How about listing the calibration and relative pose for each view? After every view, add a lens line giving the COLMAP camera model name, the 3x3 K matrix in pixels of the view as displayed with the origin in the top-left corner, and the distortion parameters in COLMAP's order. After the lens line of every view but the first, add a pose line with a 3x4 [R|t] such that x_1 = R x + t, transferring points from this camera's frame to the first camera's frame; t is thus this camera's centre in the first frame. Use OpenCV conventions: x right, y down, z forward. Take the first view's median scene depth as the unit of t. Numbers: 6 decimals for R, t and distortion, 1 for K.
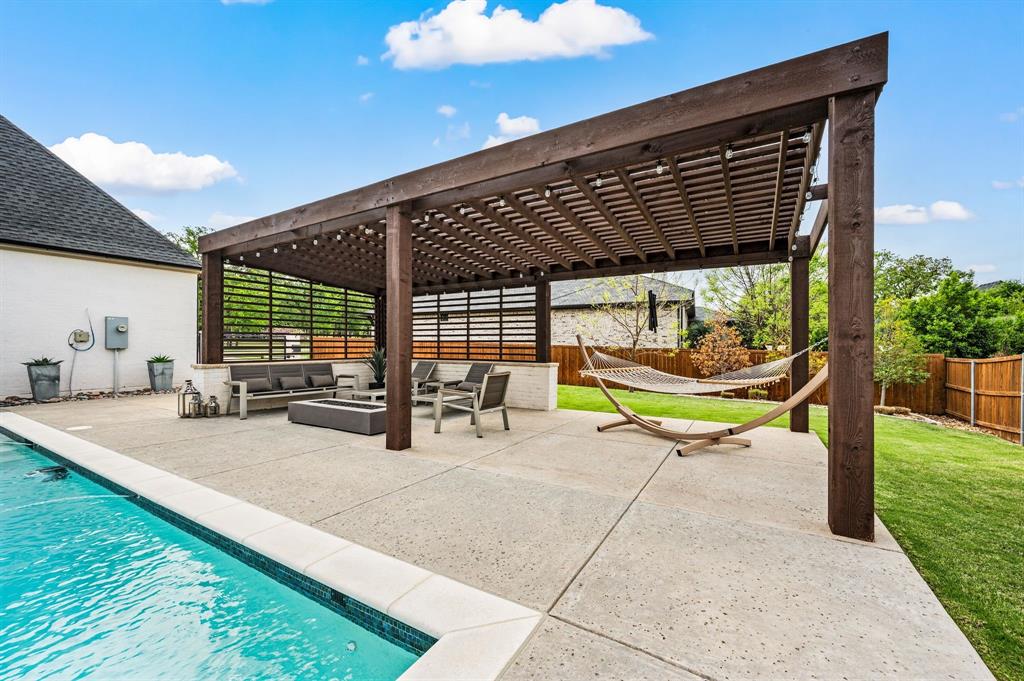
lens RADIAL K [[411.3, 0, 513.3], [0, 411.3, 344.2], [0, 0, 1]] dist [0.001981, -0.001067]
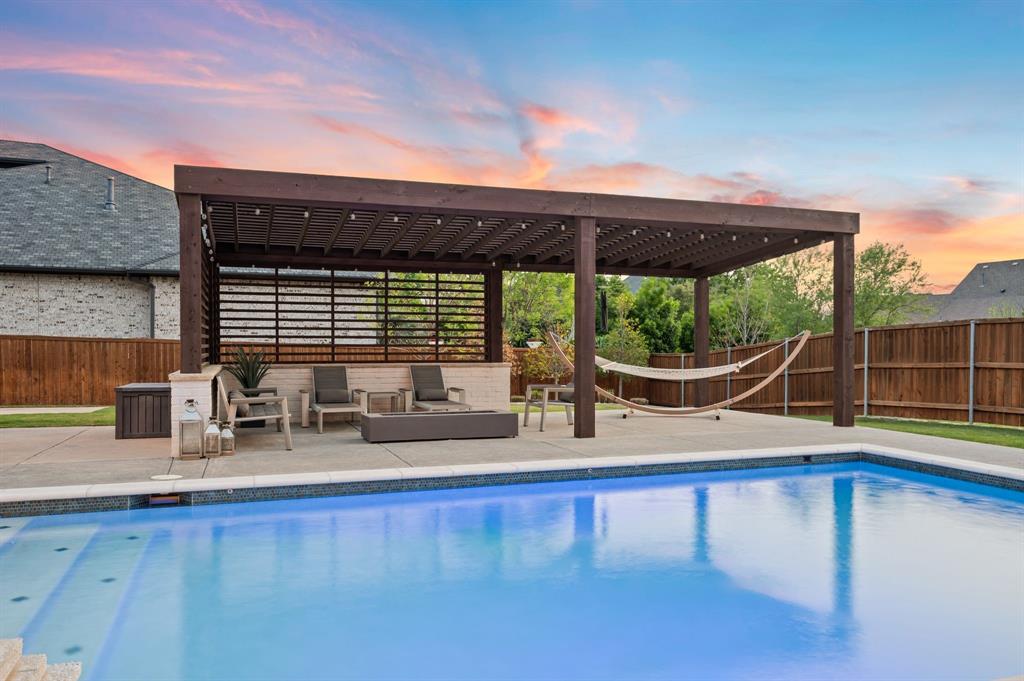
lens RADIAL K [[783.6, 0, 523.2], [0, 783.6, 341.1], [0, 0, 1]] dist [-0.016593, 0.000922]
pose [[0.622476, 0.001717, 0.782637, -1.096825], [-0.003229, 0.999995, 0.000375, -0.001023], [-0.782632, -0.002760, 0.622478, -0.088515]]
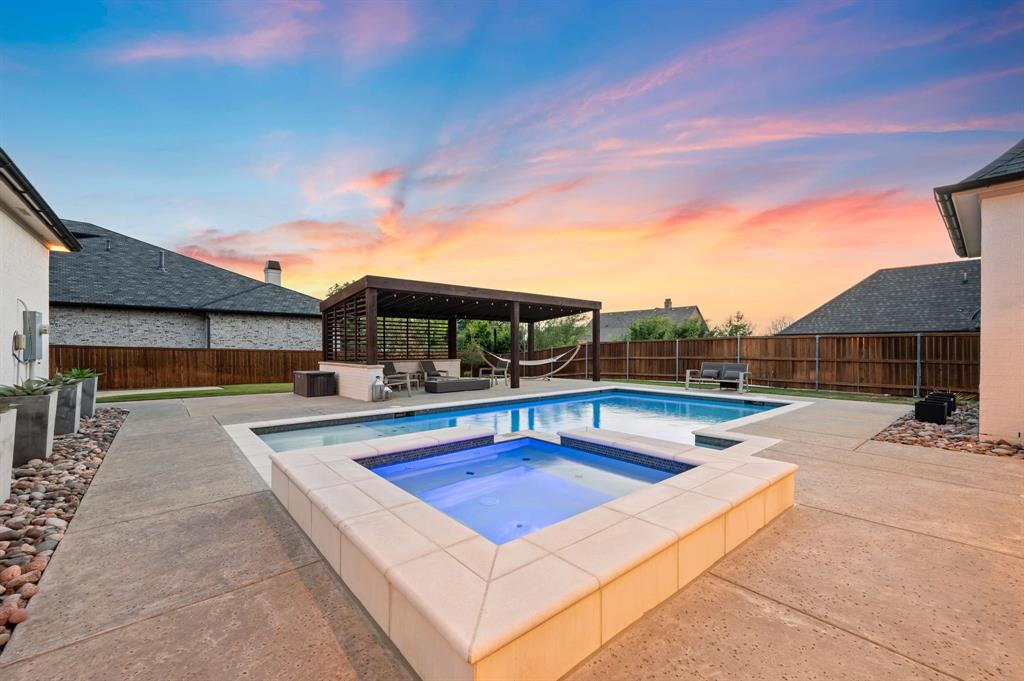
lens RADIAL K [[411.3, 0, 515.2], [0, 411.3, 346.8], [0, 0, 1]] dist [0.001981, -0.001067]
pose [[0.309290, 0.002161, 0.950965, -1.584495], [-0.000371, 0.999998, -0.002151, -0.009307], [-0.950968, 0.000312, 0.309290, 0.079414]]
